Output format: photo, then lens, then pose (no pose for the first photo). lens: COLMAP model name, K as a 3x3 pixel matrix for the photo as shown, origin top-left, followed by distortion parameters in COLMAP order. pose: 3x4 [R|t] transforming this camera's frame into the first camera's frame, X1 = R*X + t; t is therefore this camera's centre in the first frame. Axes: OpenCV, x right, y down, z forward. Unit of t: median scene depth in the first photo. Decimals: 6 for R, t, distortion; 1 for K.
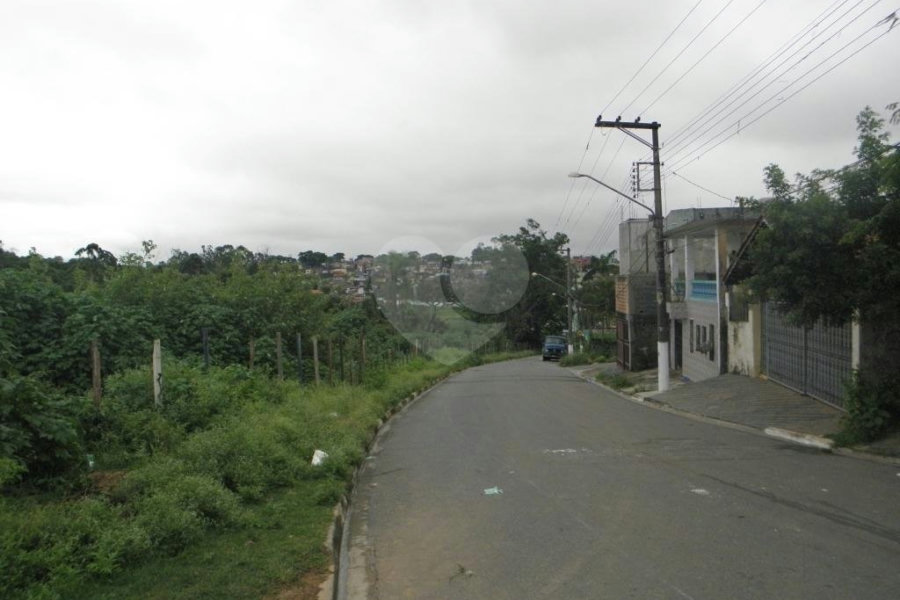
lens RADIAL K [[754.7, 0, 450.0], [0, 754.7, 300.0], [0, 0, 1]] dist [-0.185553, 0.151567]
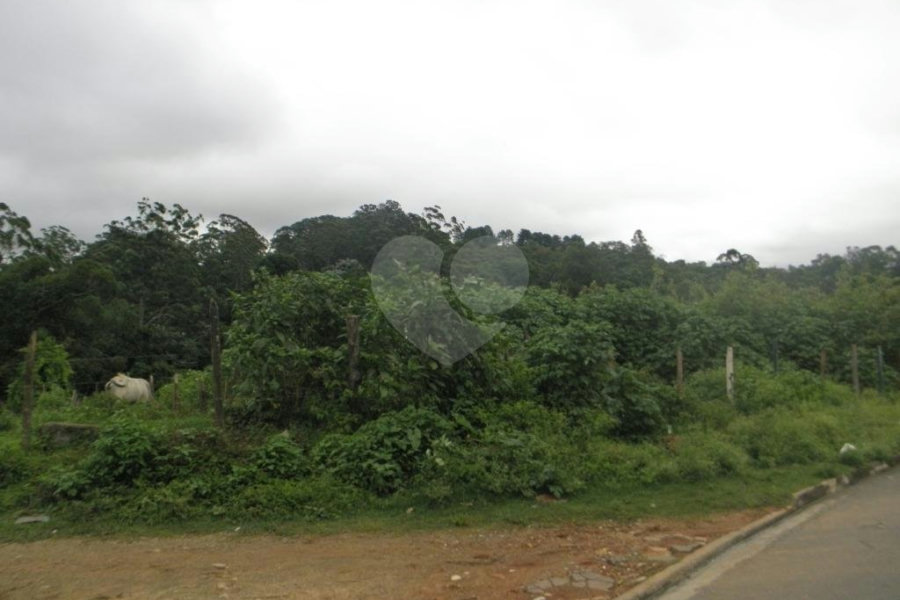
lens RADIAL K [[882.6, 0, 450.0], [0, 882.6, 300.0], [0, 0, 1]] dist [-0.019226, -0.011474]
pose [[0.688350, 0.011055, -0.725294, 0.325515], [-0.003775, 0.999925, 0.011659, -0.038703], [0.725369, -0.005288, 0.688340, -0.364170]]
